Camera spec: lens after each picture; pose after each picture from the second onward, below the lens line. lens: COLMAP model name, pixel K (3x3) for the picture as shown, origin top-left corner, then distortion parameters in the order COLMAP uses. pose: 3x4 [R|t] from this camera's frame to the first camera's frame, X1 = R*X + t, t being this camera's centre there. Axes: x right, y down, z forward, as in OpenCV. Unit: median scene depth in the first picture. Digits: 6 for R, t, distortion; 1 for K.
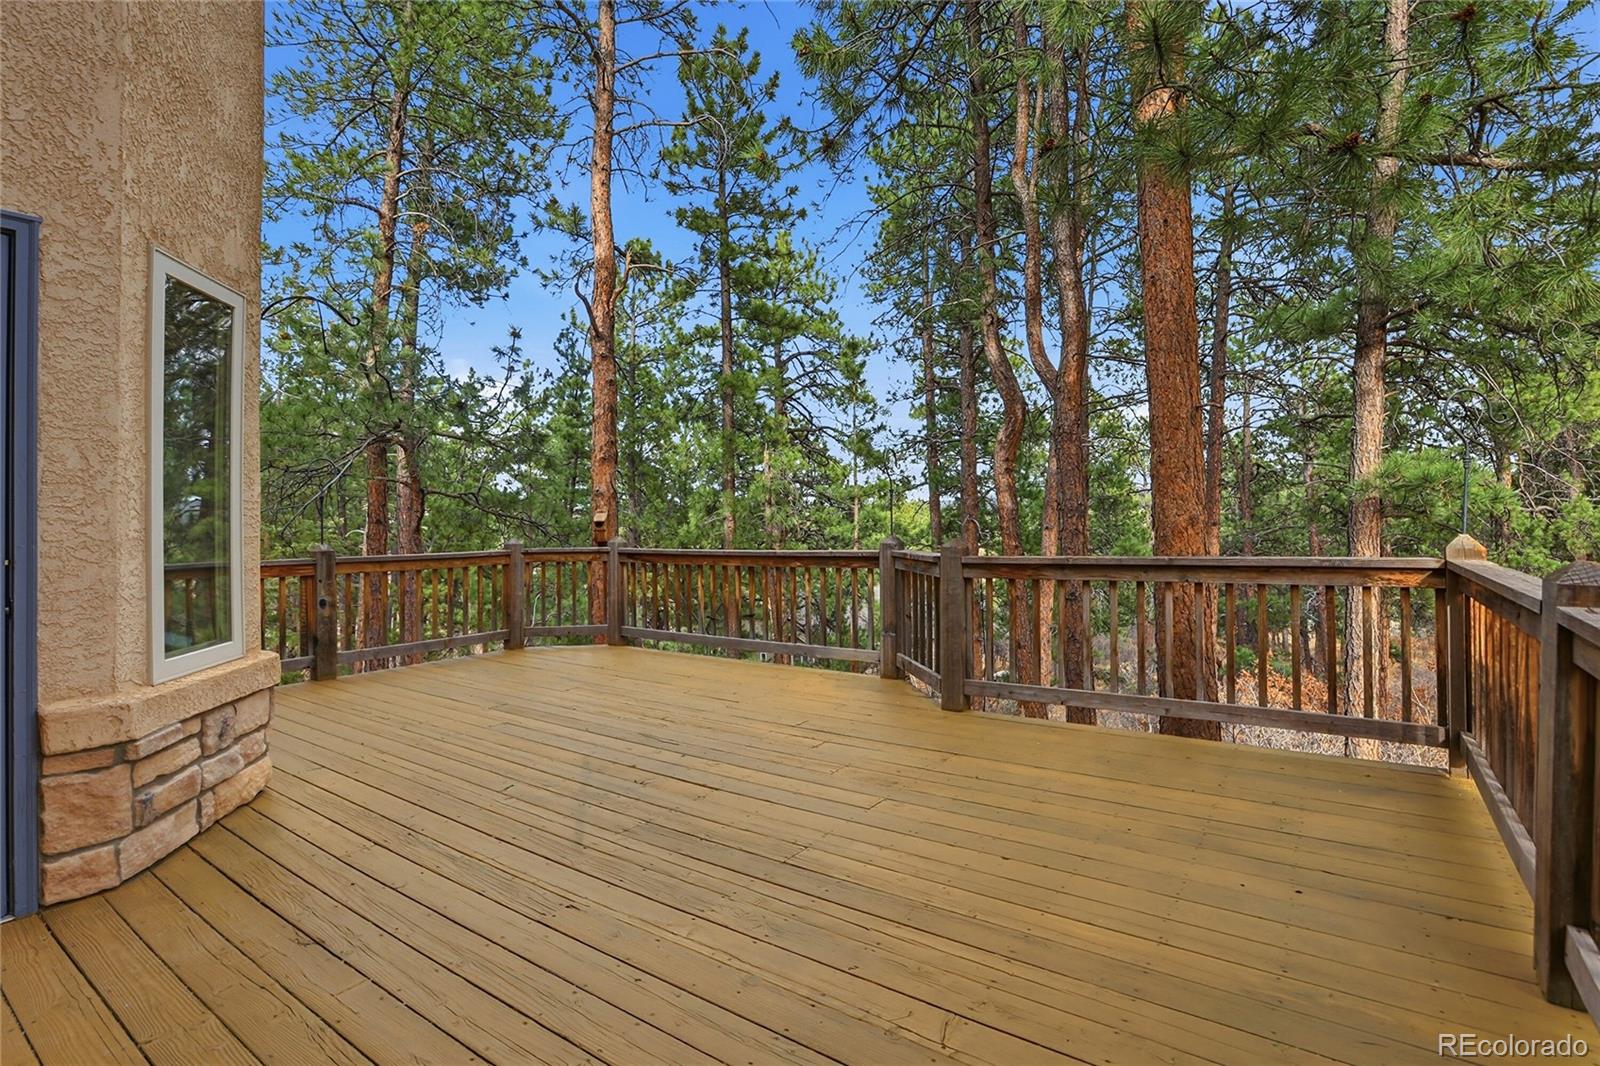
lens RADIAL K [[738.3, 0, 812.9], [0, 738.3, 520.8], [0, 0, 1]] dist [-0.074968, 0.035455]
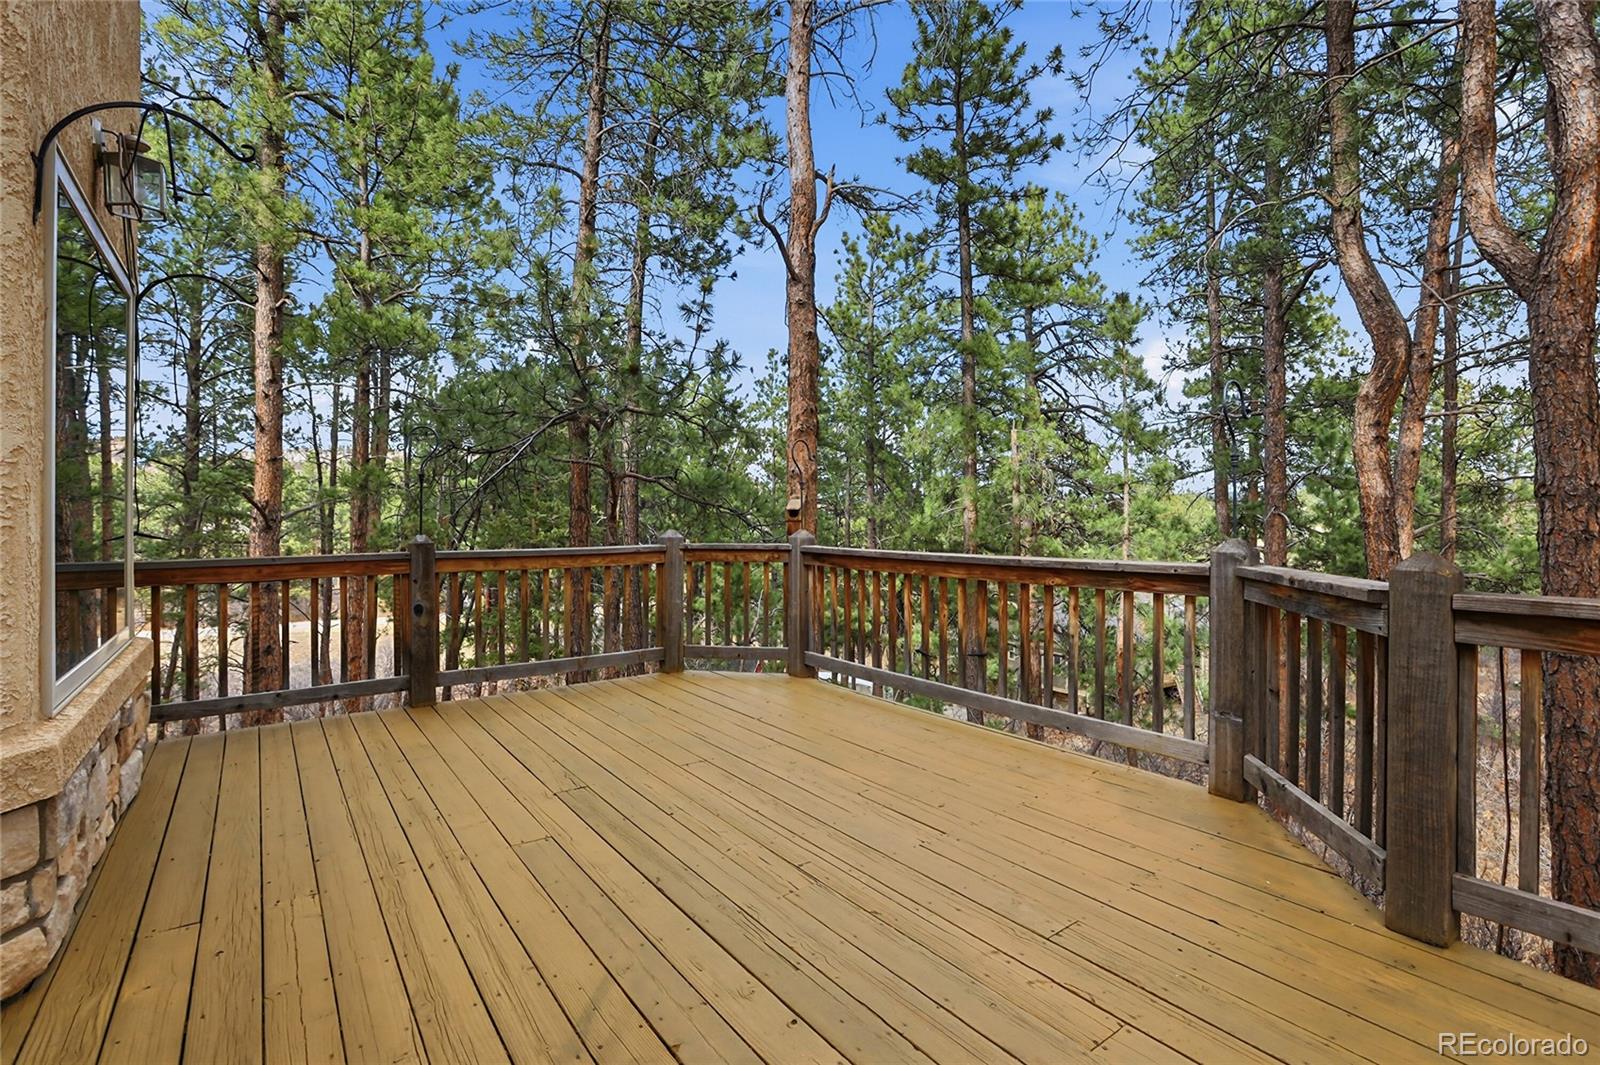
lens RADIAL K [[738.3, 0, 812.9], [0, 738.3, 520.3], [0, 0, 1]] dist [-0.074968, 0.035455]
pose [[0.944931, 0.011287, -0.327074, -0.004162], [-0.007435, 0.999888, 0.013025, 0.000969], [0.327184, -0.009876, 0.944909, 0.121839]]
